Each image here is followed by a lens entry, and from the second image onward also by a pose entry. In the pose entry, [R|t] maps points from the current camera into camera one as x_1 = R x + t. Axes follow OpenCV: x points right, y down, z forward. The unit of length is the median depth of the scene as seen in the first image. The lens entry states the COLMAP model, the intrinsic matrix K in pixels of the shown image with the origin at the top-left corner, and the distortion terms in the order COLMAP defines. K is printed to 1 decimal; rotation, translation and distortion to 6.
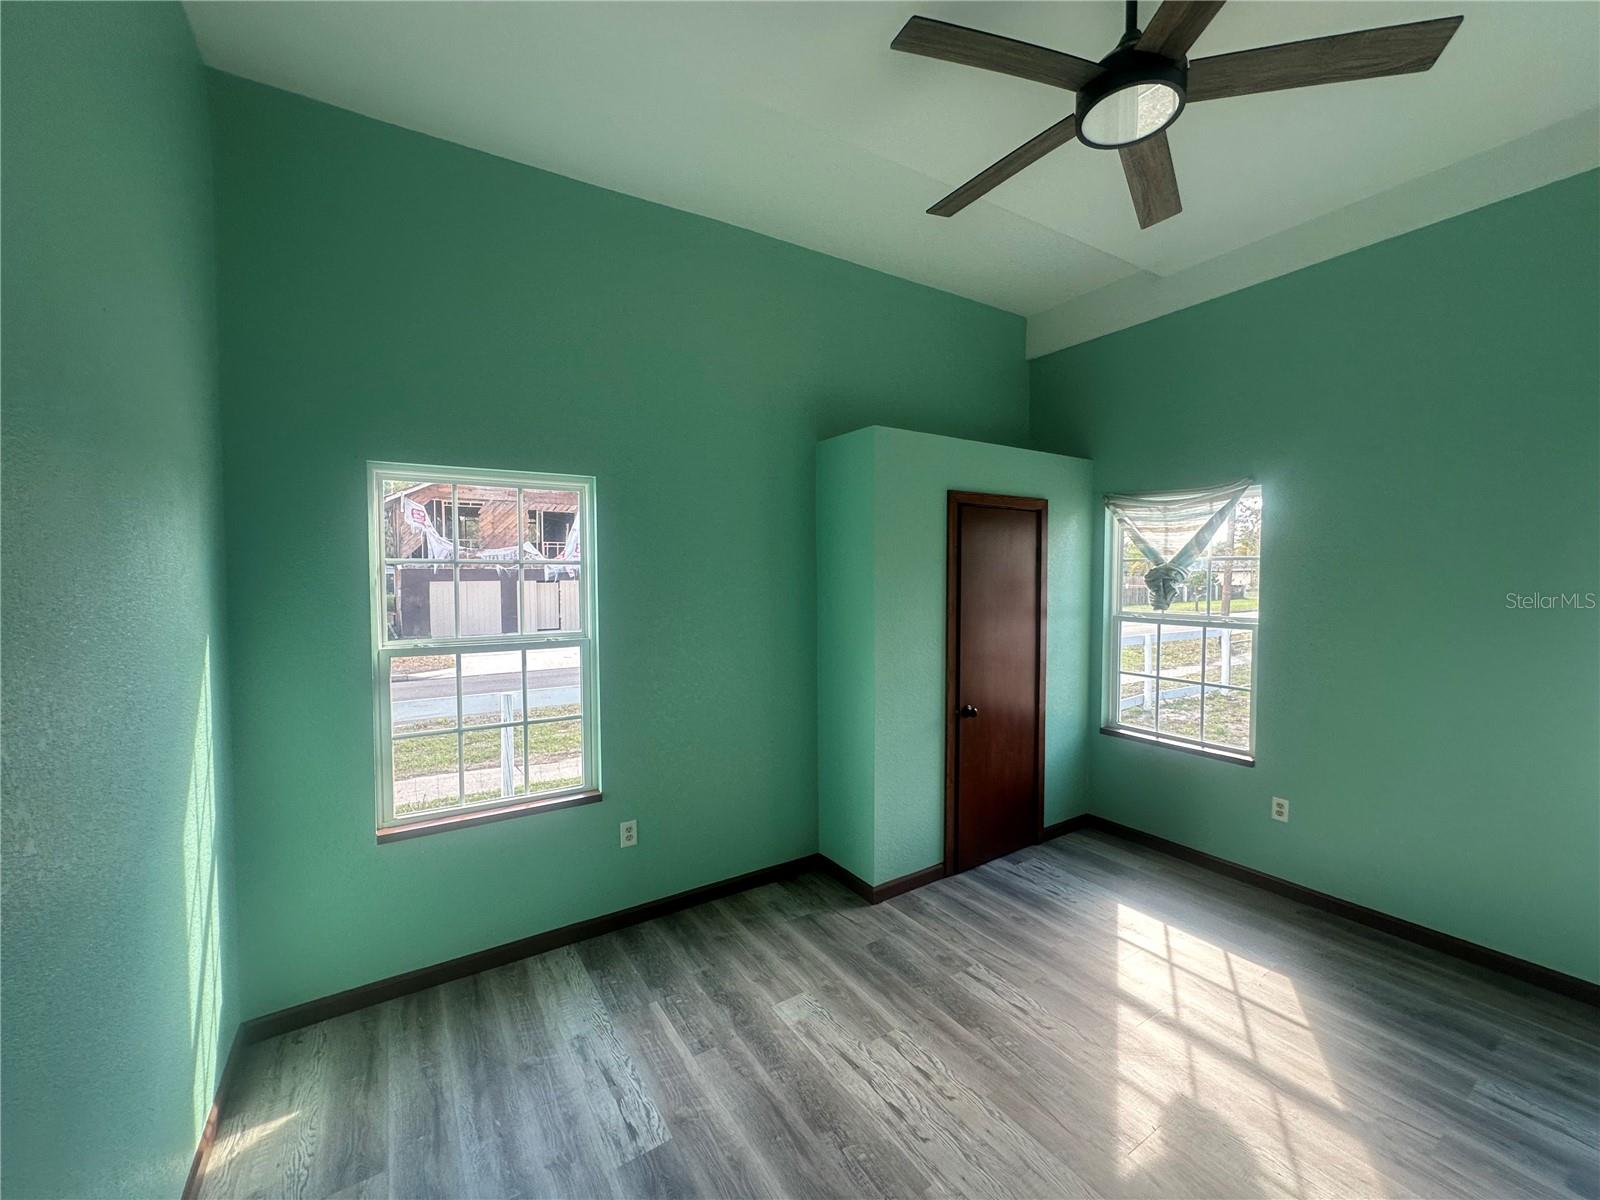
lens RADIAL K [[644.1, 0, 801.7], [0, 644.1, 602.4], [0, 0, 1]] dist [-0.002859, 0.000791]
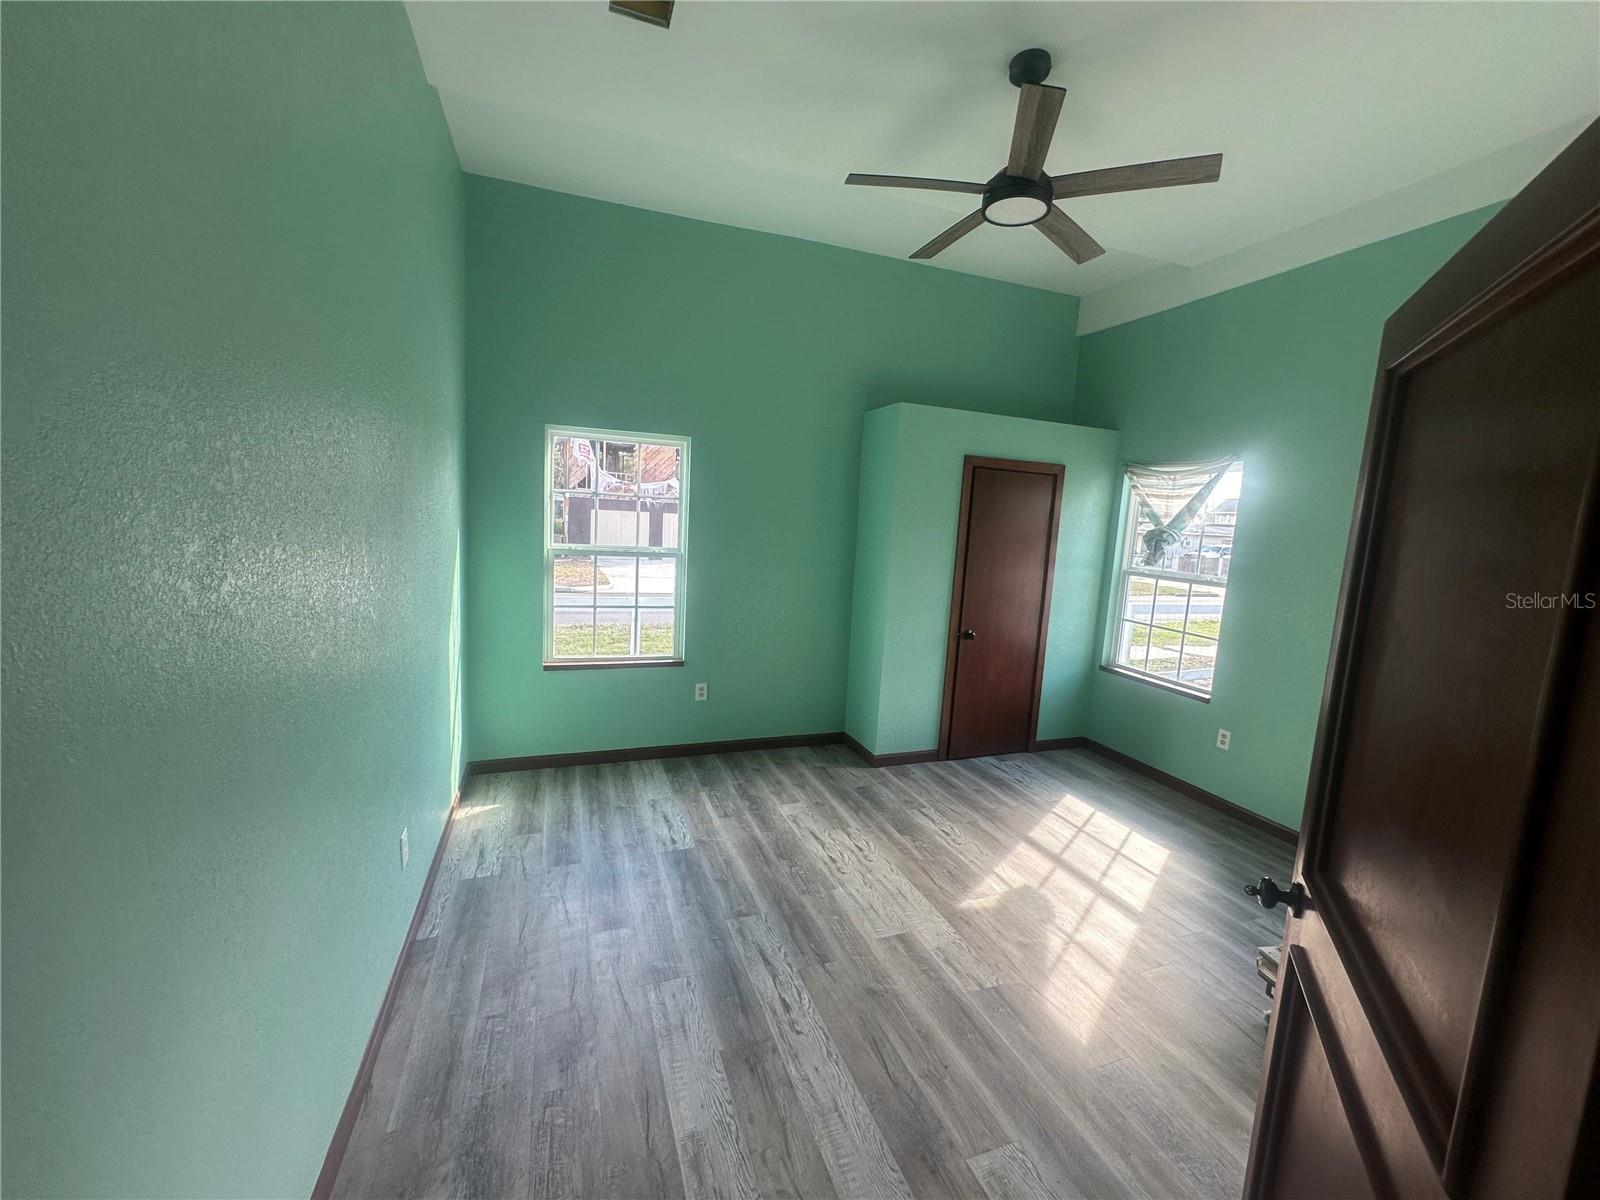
lens RADIAL K [[644.7, 0, 800.2], [0, 644.7, 603.2], [0, 0, 1]] dist [-0.000726, 0.000109]
pose [[0.975029, 0.085515, -0.204955, 0.225292], [-0.067794, 0.993450, 0.091988, 0.017686], [0.211478, -0.075797, 0.974439, -0.336992]]
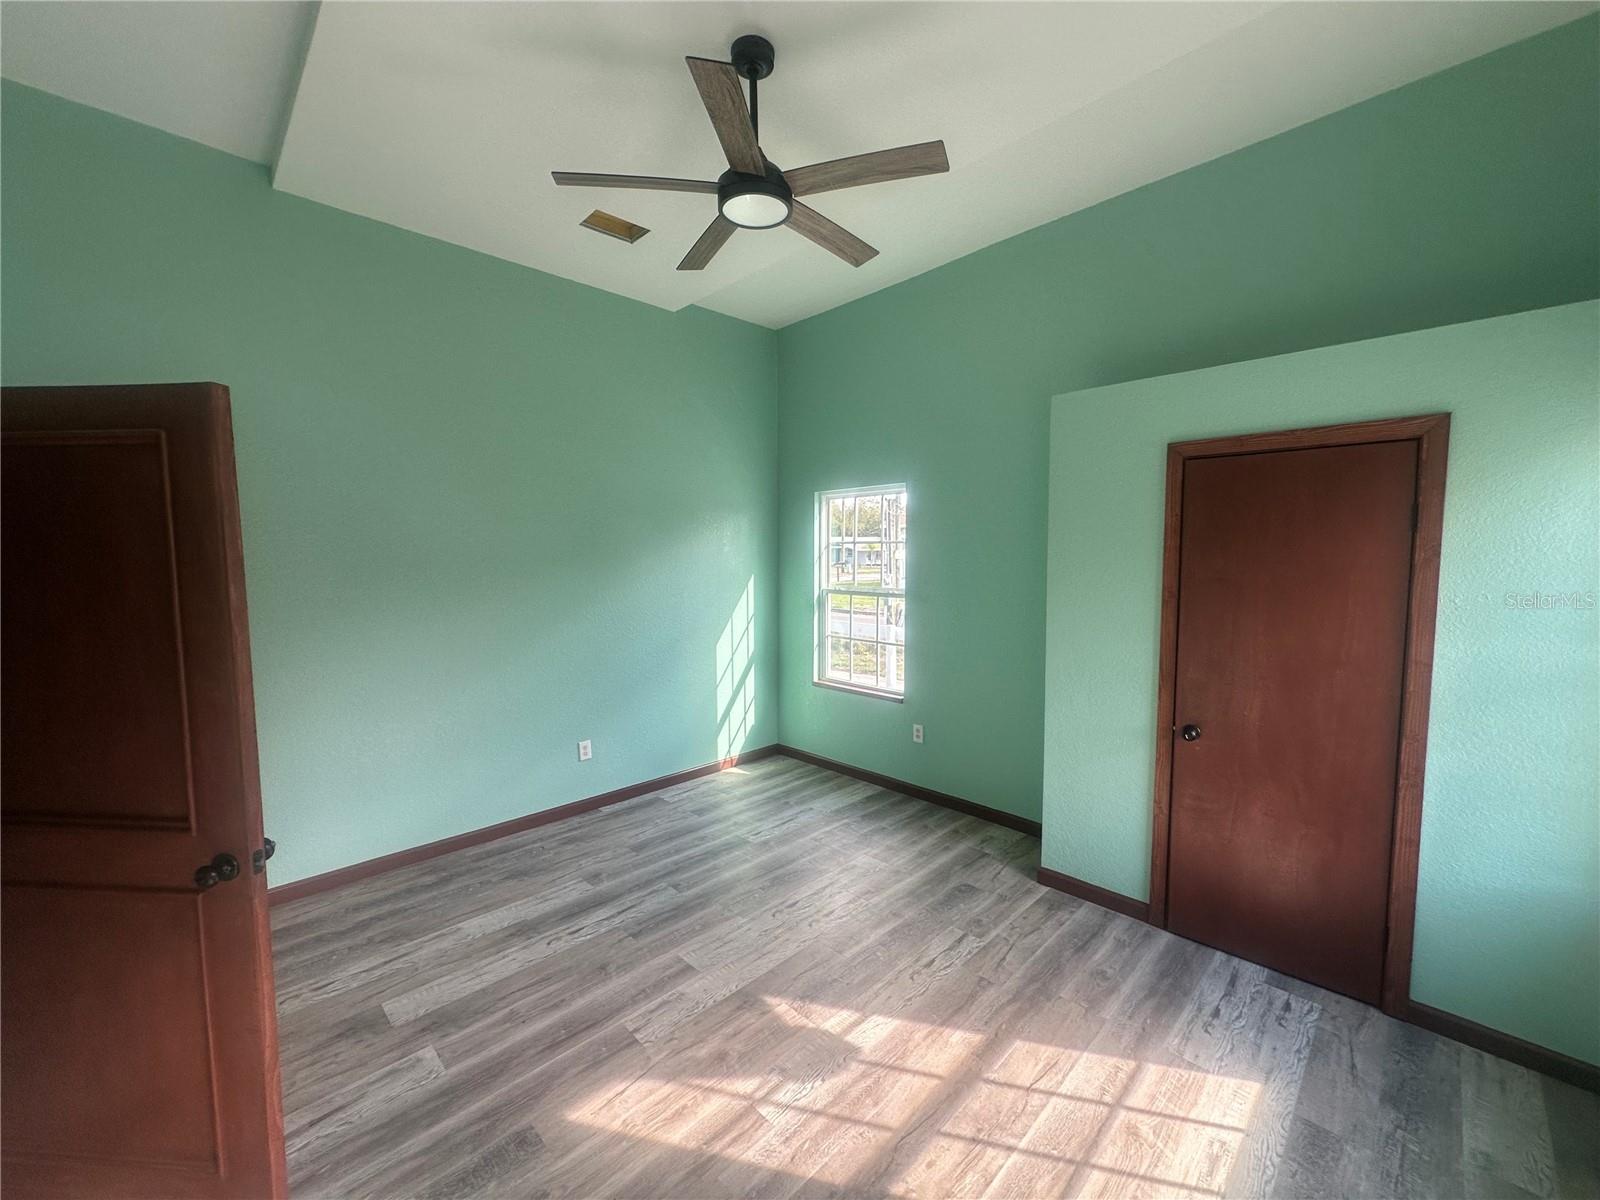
lens RADIAL K [[644.1, 0, 801.7], [0, 644.1, 602.4], [0, 0, 1]] dist [-0.002859, 0.000791]
pose [[0.198966, 0.085768, -0.976246, 1.051365], [-0.035903, 0.996132, 0.080198, -0.032268], [0.979348, 0.019093, 0.201276, 0.465845]]
